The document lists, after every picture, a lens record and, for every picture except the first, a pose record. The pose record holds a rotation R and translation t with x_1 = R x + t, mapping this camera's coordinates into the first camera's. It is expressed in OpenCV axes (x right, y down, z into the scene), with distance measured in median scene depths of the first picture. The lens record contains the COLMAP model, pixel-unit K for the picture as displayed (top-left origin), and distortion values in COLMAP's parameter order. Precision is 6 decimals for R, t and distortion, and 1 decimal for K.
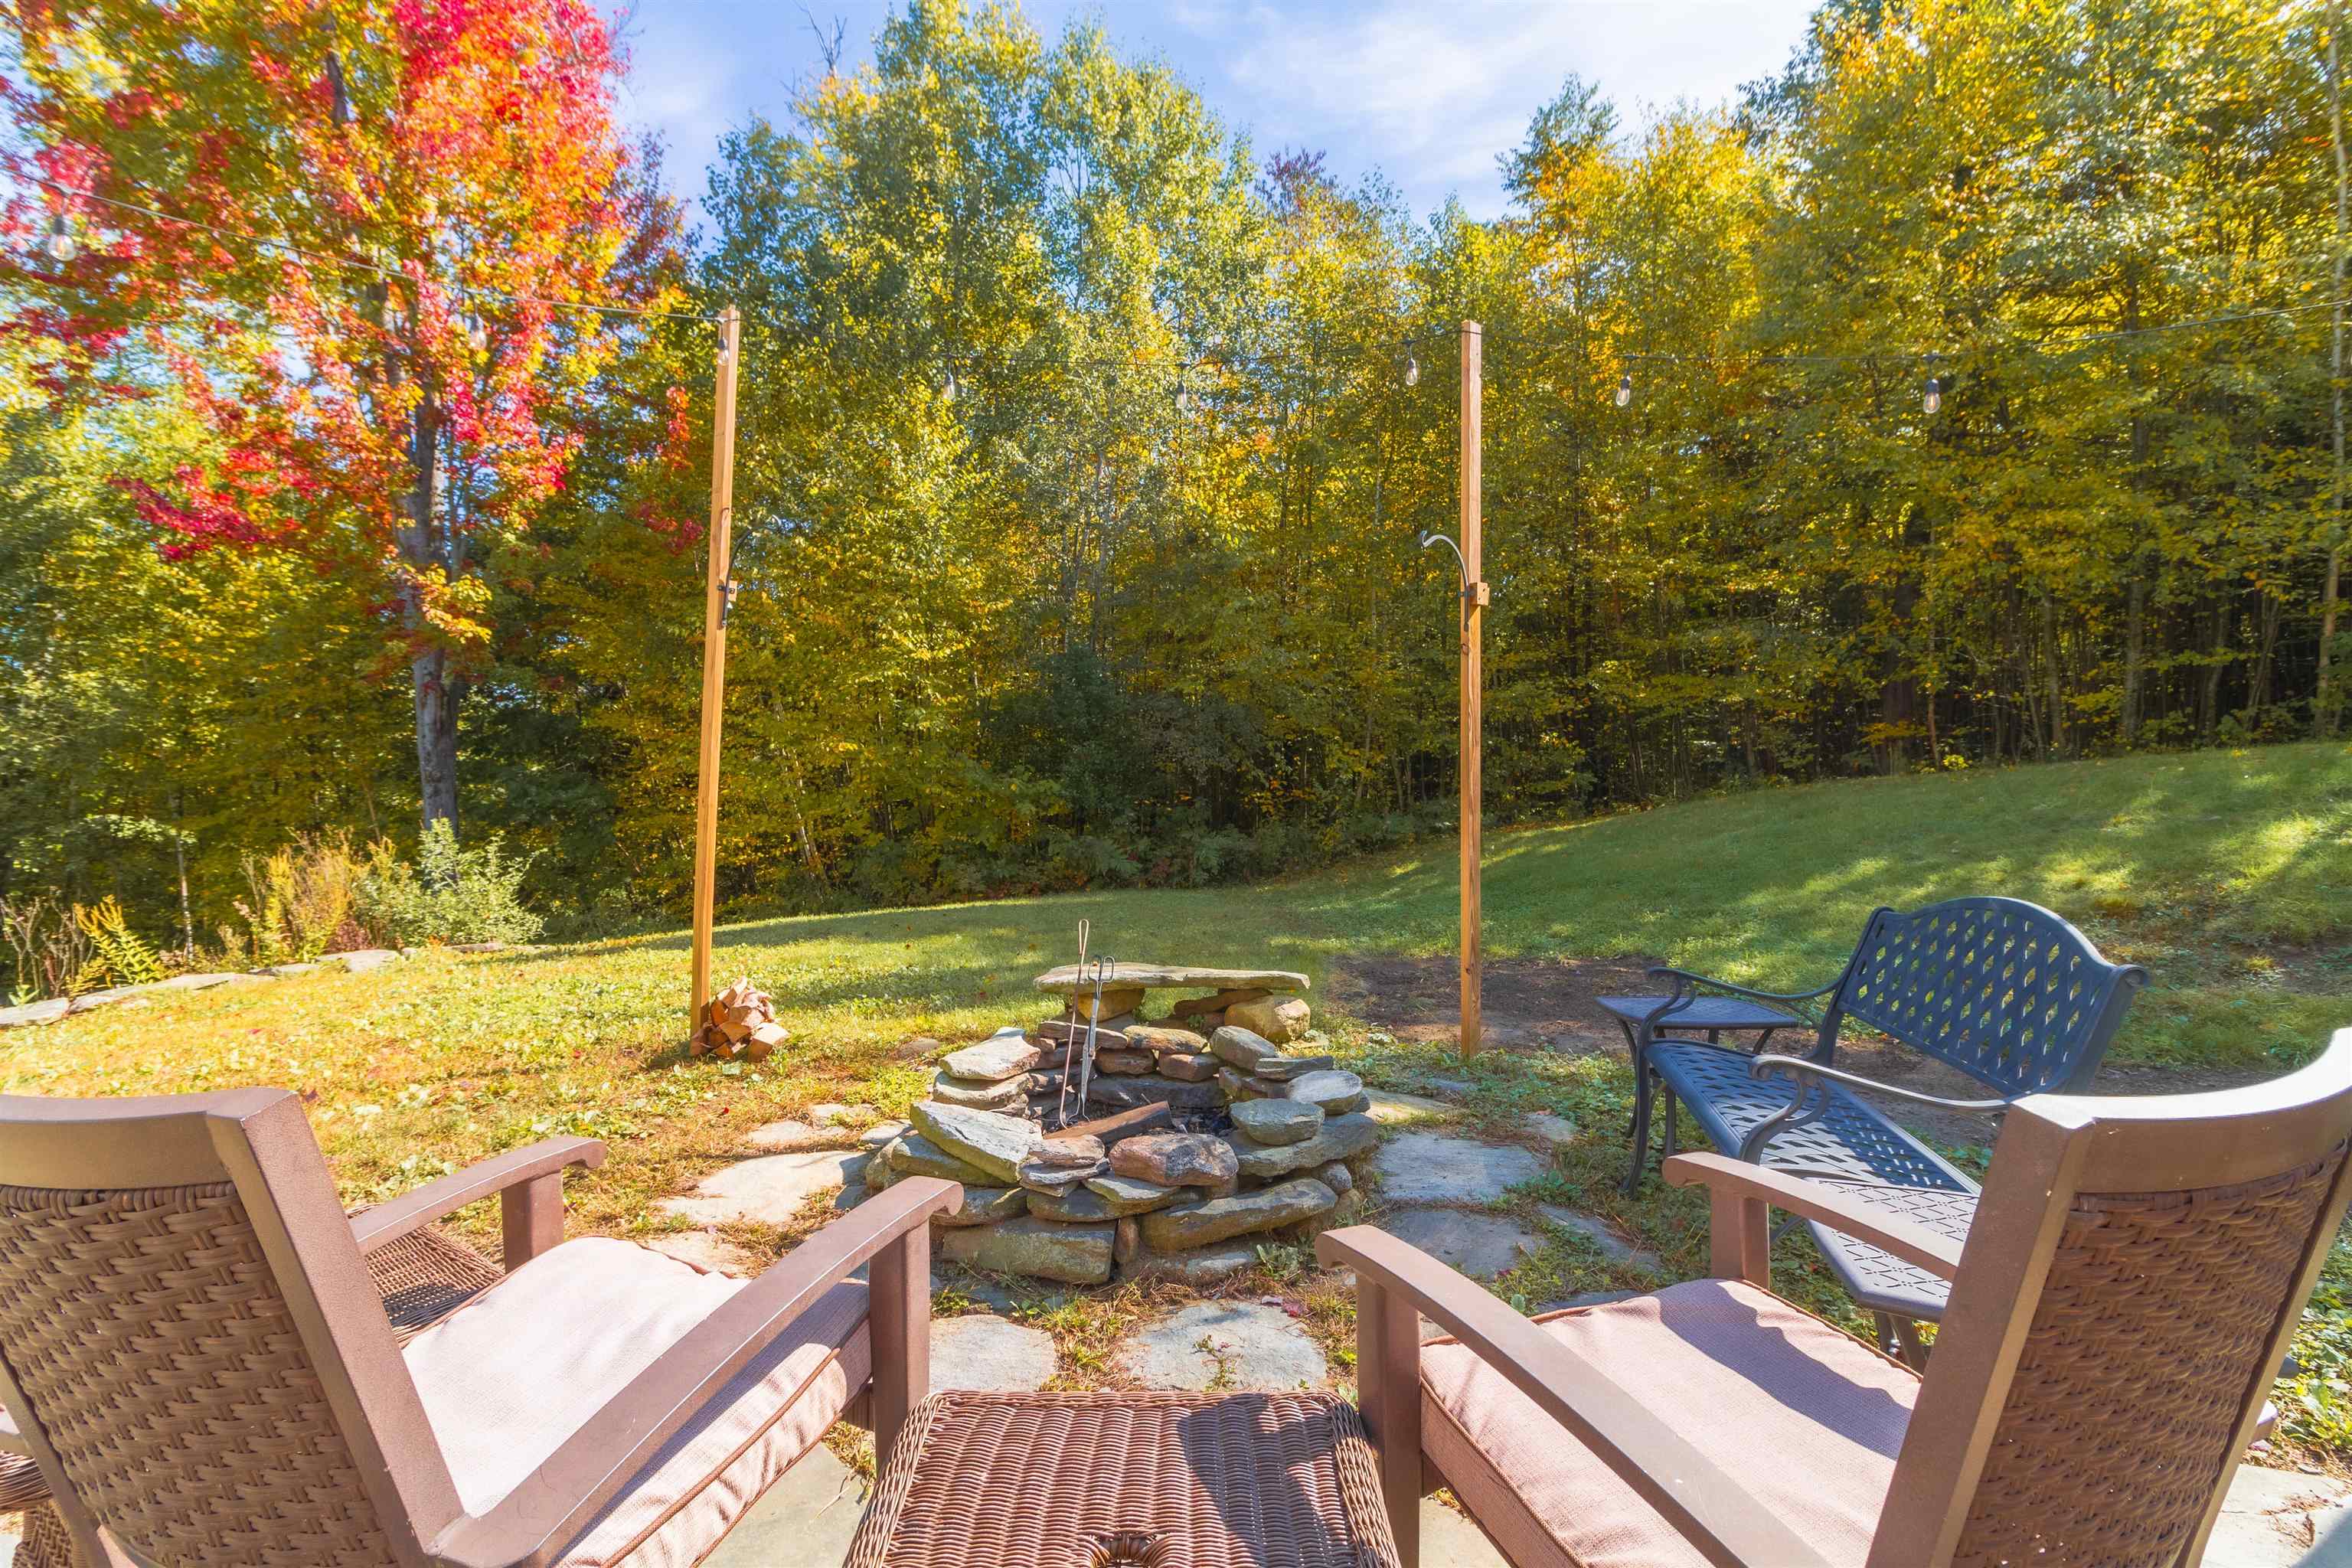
lens RADIAL K [[1054.1, 0, 1178.1], [0, 1054.1, 777.0], [0, 0, 1]] dist [0.000293, -0.000231]
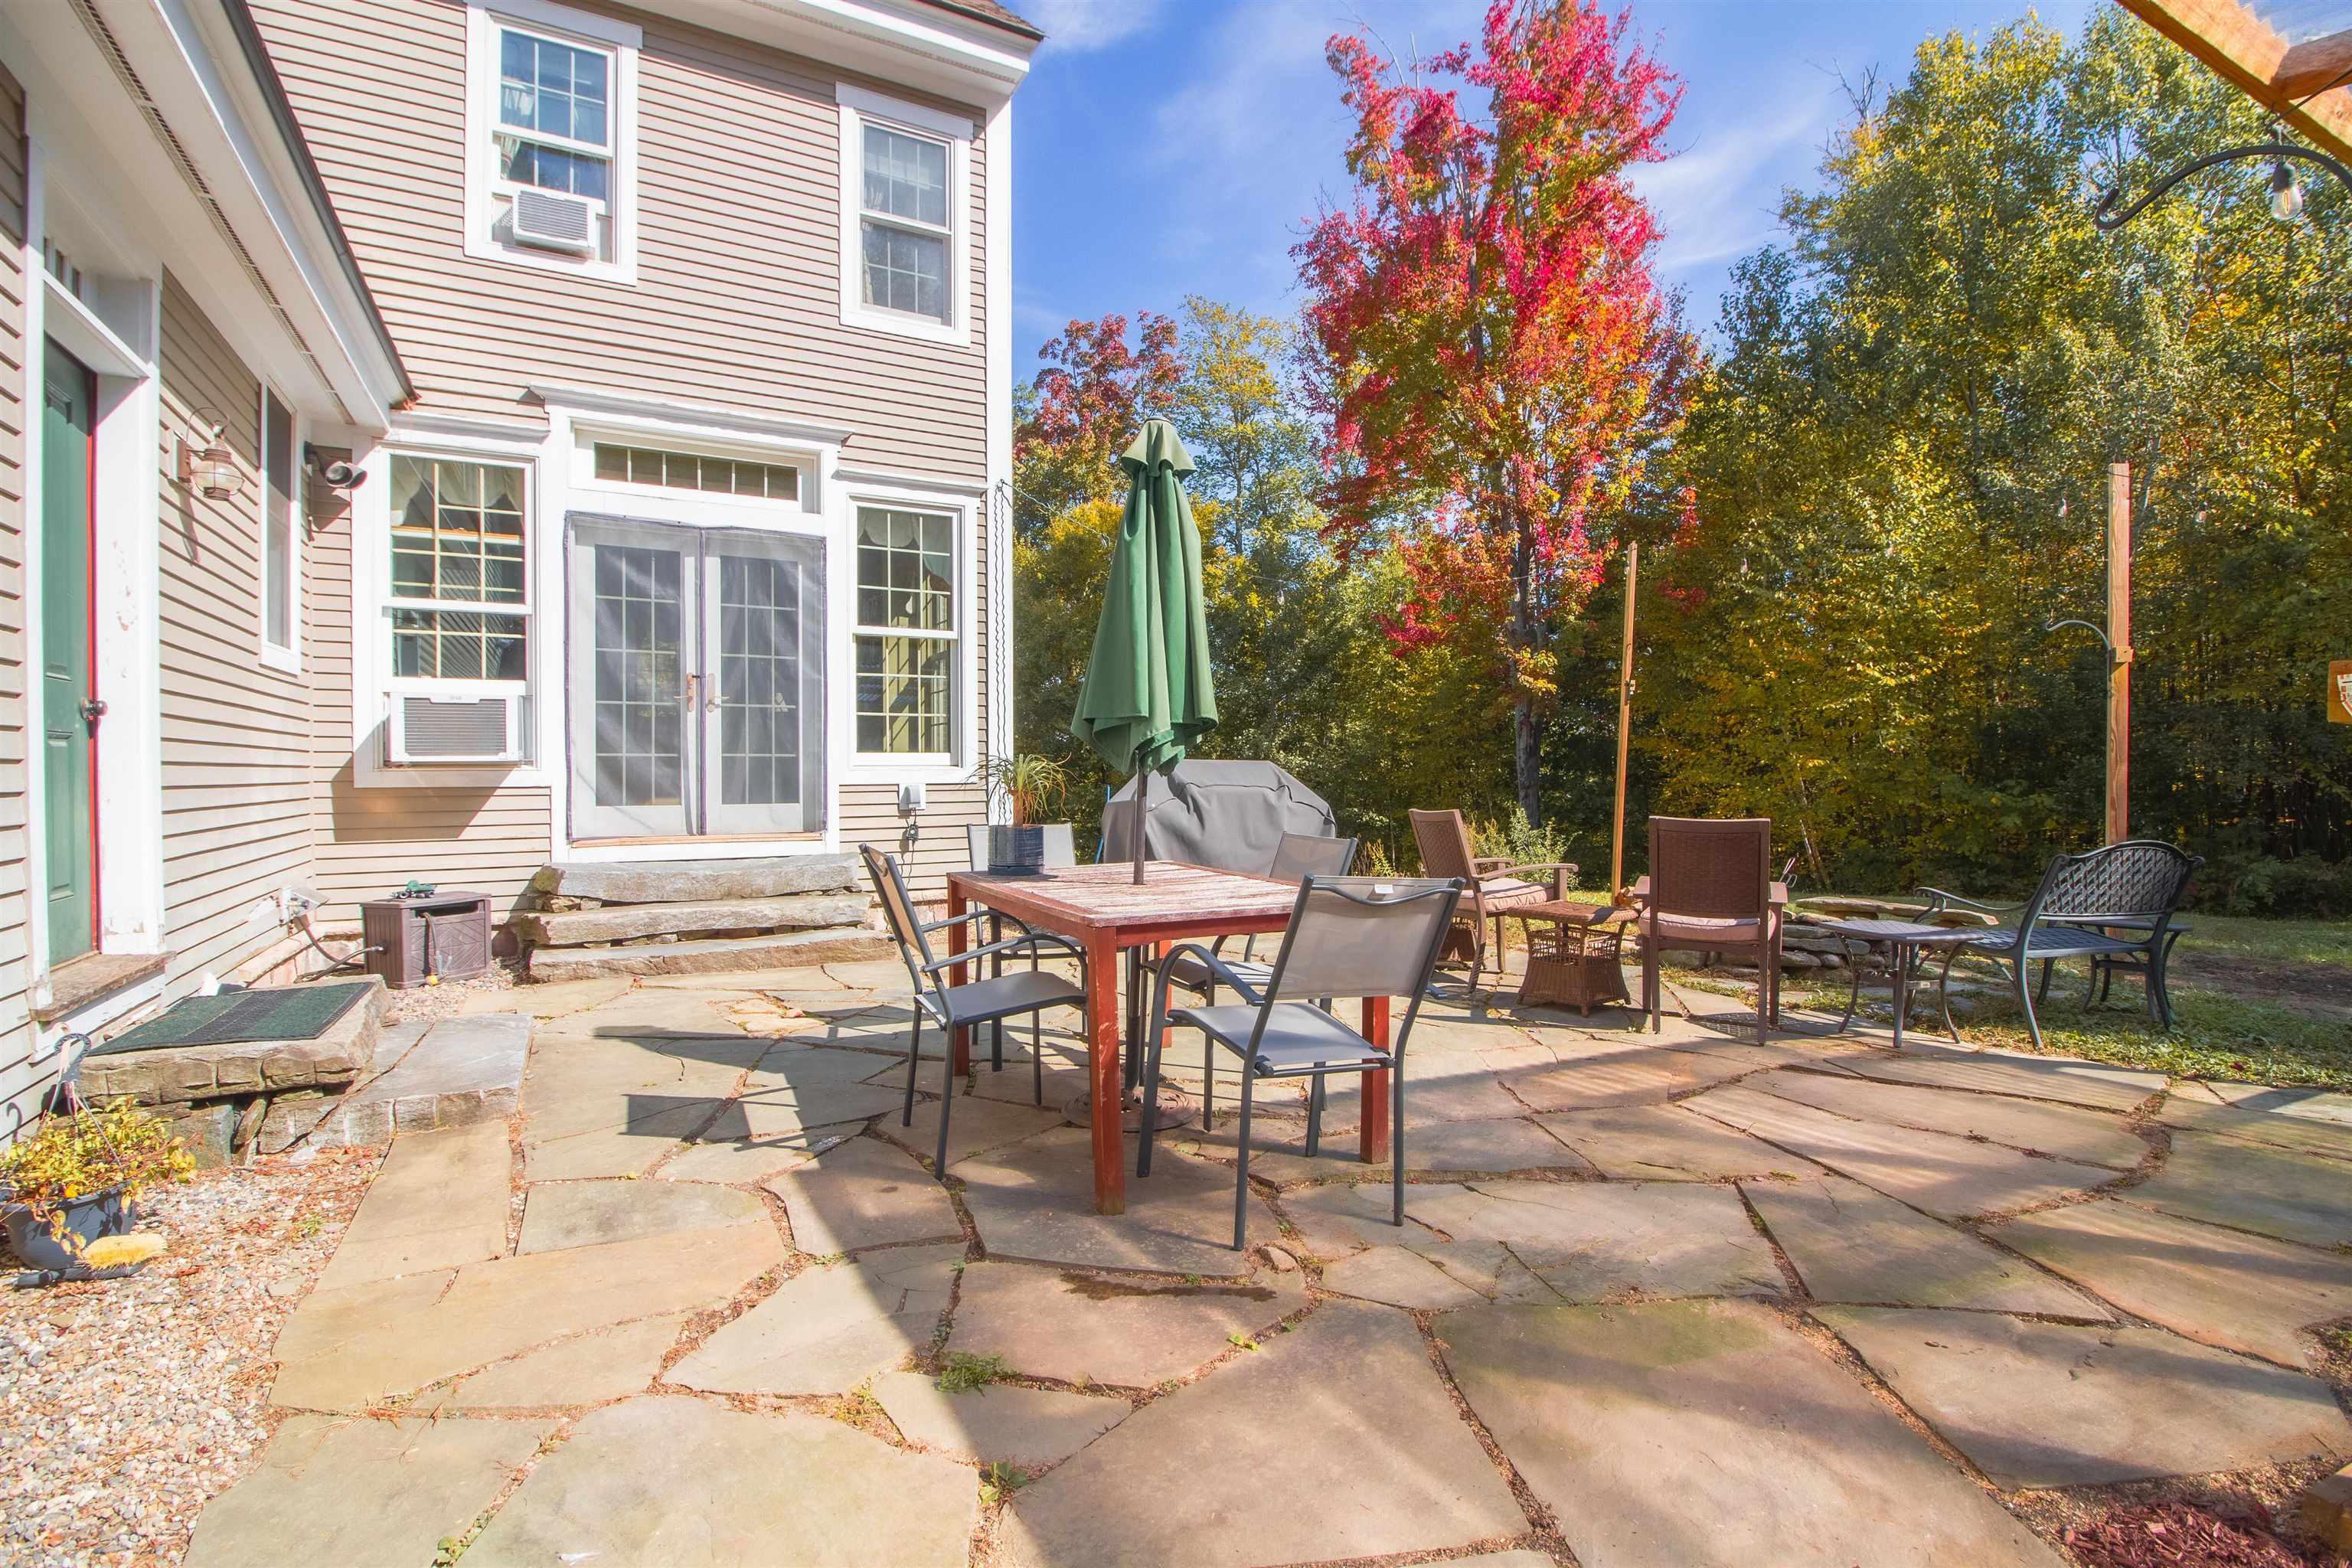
lens RADIAL K [[1107.8, 0, 1176.0], [0, 1107.8, 784.0], [0, 0, 1]] dist [-0.000181, -0.000139]
pose [[0.592109, 0.008529, -0.805813, 0.252964], [-0.015317, 0.999882, -0.000672, 0.006968], [0.805712, 0.012740, 0.592170, -0.309423]]
